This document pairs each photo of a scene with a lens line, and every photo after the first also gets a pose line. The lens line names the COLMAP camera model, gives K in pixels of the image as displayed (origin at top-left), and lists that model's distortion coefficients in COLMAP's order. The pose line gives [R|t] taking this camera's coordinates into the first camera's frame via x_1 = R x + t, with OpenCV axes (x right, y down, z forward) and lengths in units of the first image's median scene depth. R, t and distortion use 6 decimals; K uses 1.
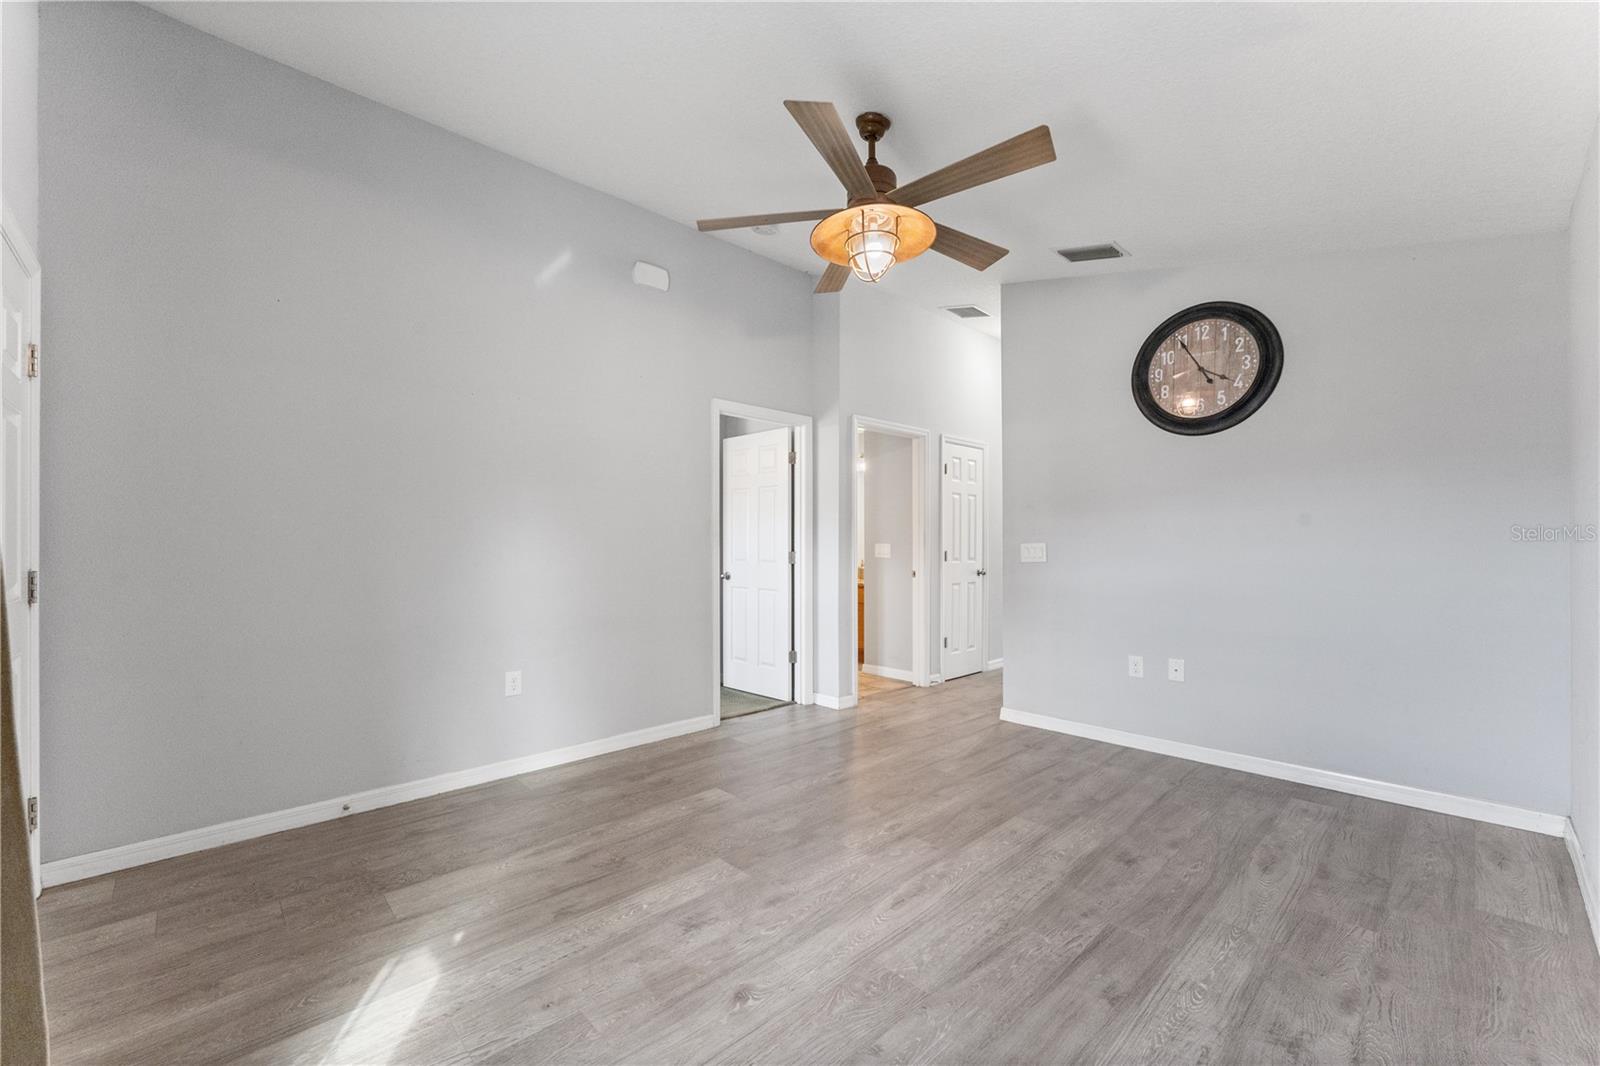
lens RADIAL K [[647.8, 0, 797.6], [0, 647.8, 542.9], [0, 0, 1]] dist [-0.000721, -0.000307]
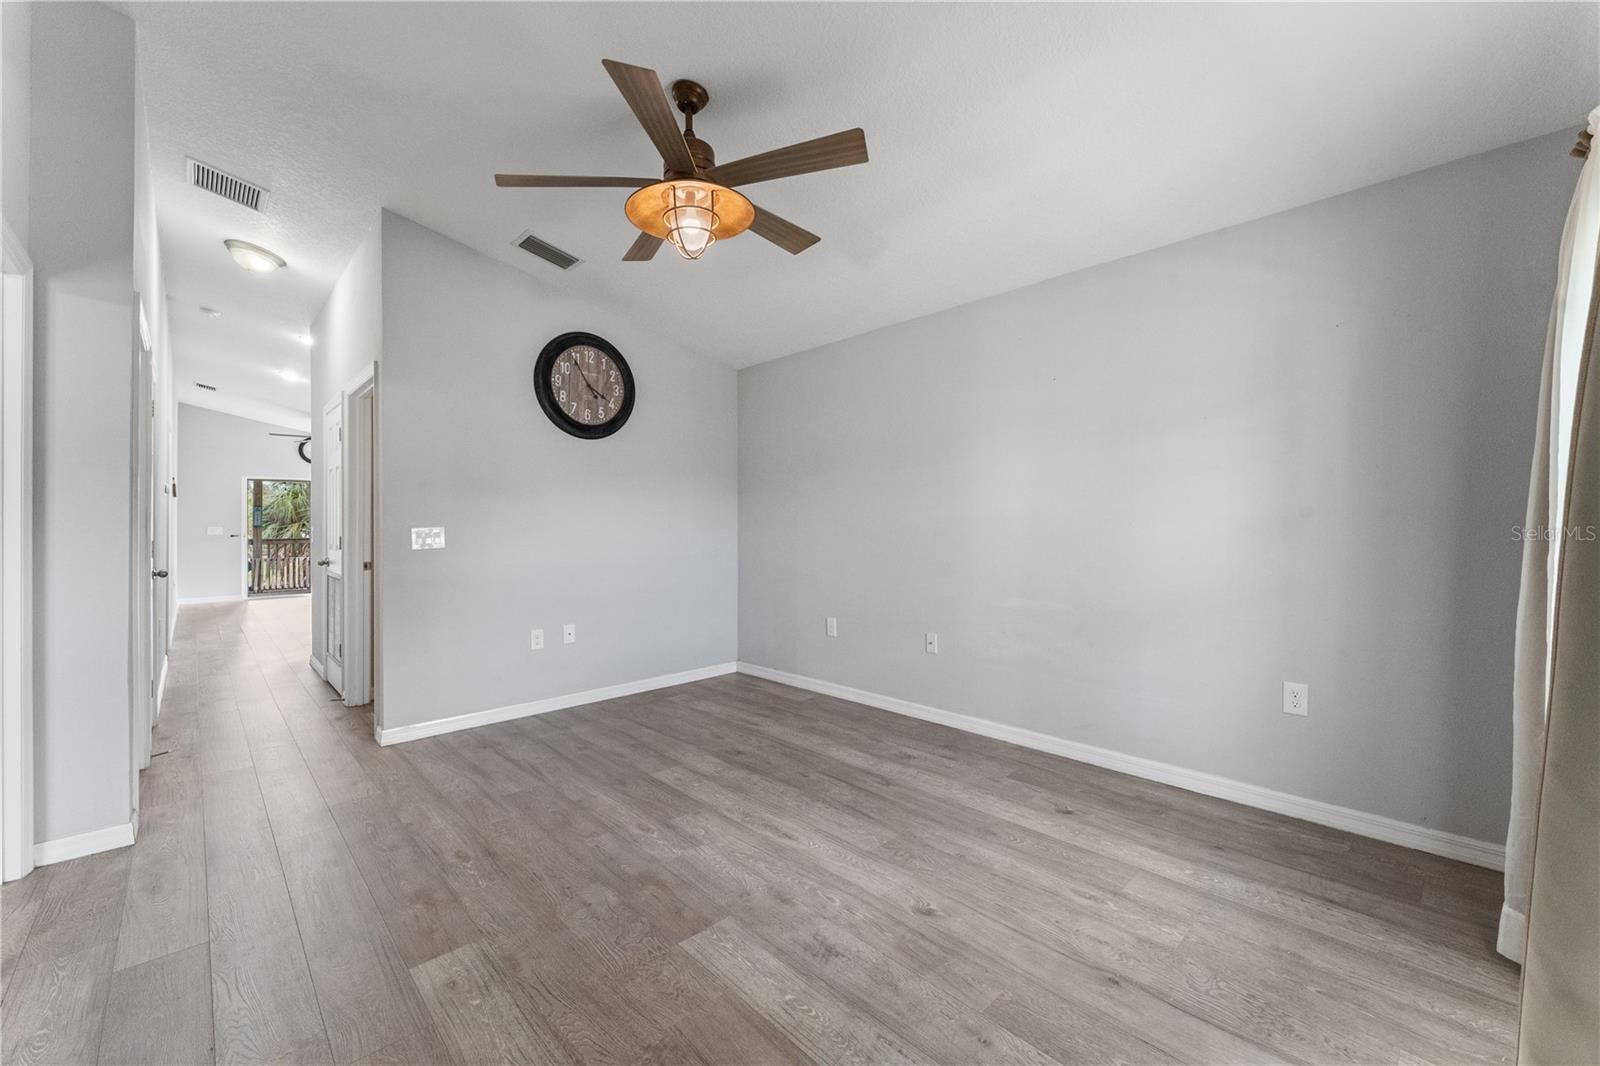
lens RADIAL K [[647.8, 0, 794.5], [0, 647.8, 528.0], [0, 0, 1]] dist [-0.000721, -0.000307]
pose [[-0.000620, -0.005200, 0.999986, -0.820356], [0.005119, 0.999973, 0.005203, -0.001523], [-0.999987, 0.005122, -0.000594, 0.809084]]
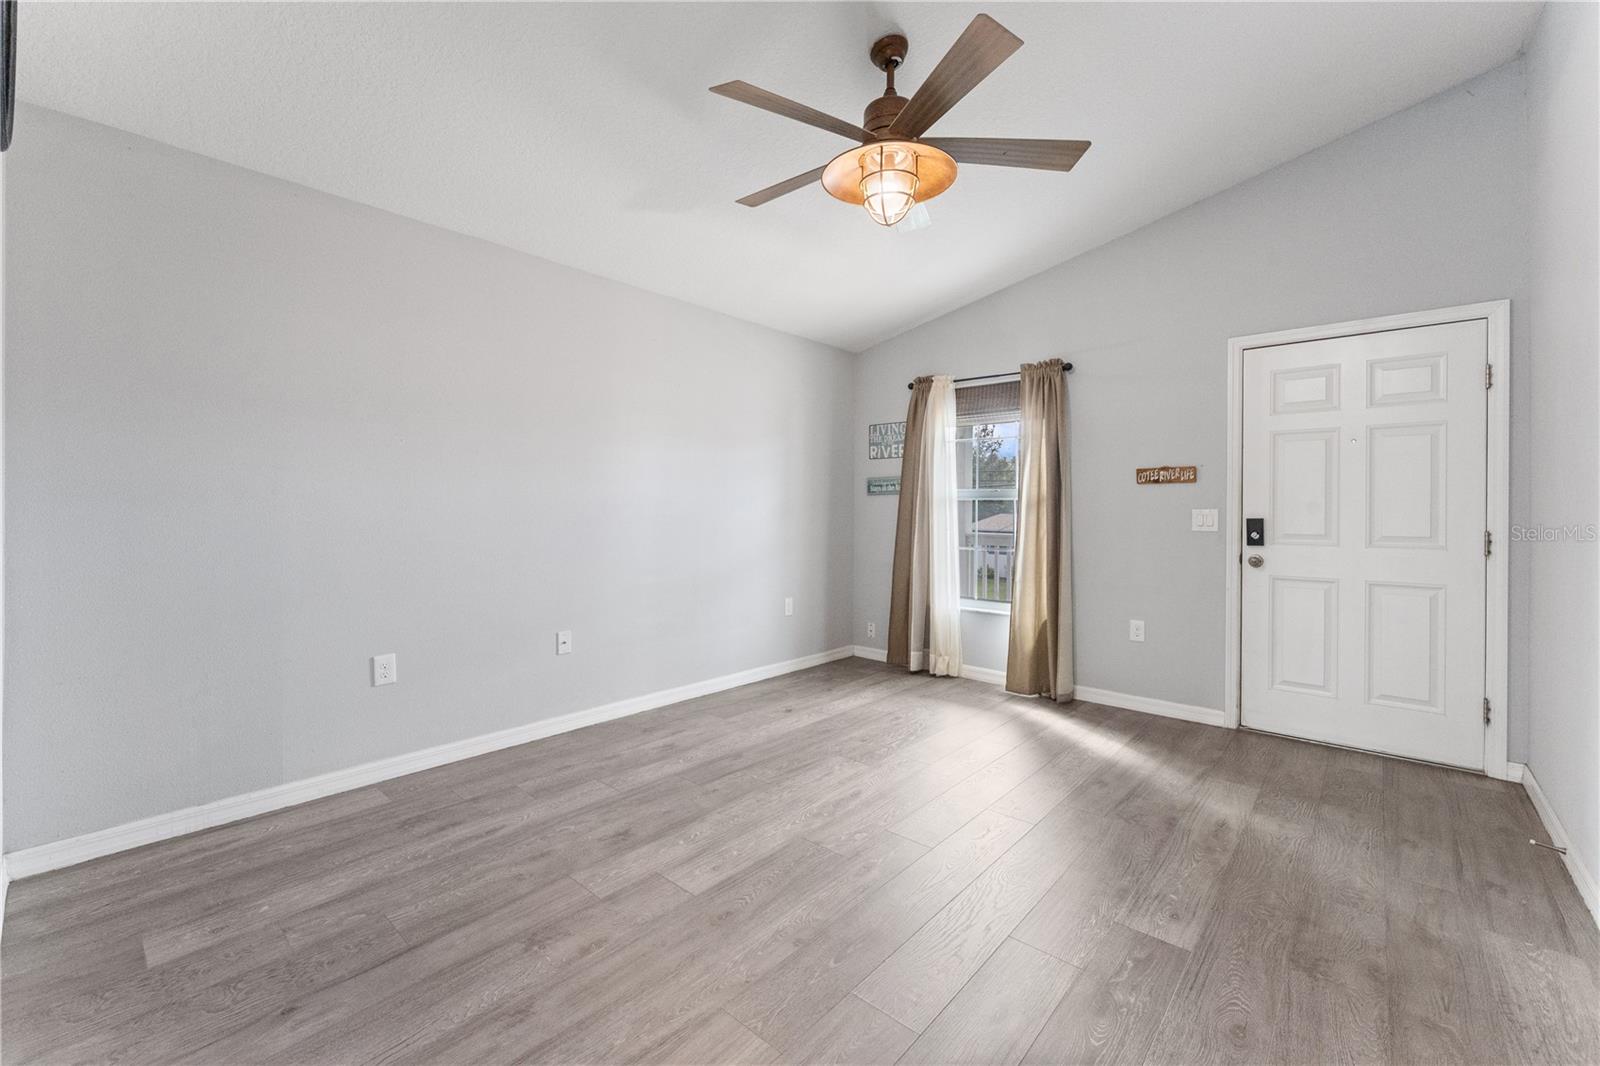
lens RADIAL K [[647.8, 0, 802.9], [0, 647.8, 518.8], [0, 0, 1]] dist [-0.000721, -0.000307]
pose [[-0.995666, -0.004026, -0.092919, 0.308338], [-0.005009, 0.999934, 0.010349, 0.008224], [0.092871, 0.010769, -0.995620, 1.830751]]
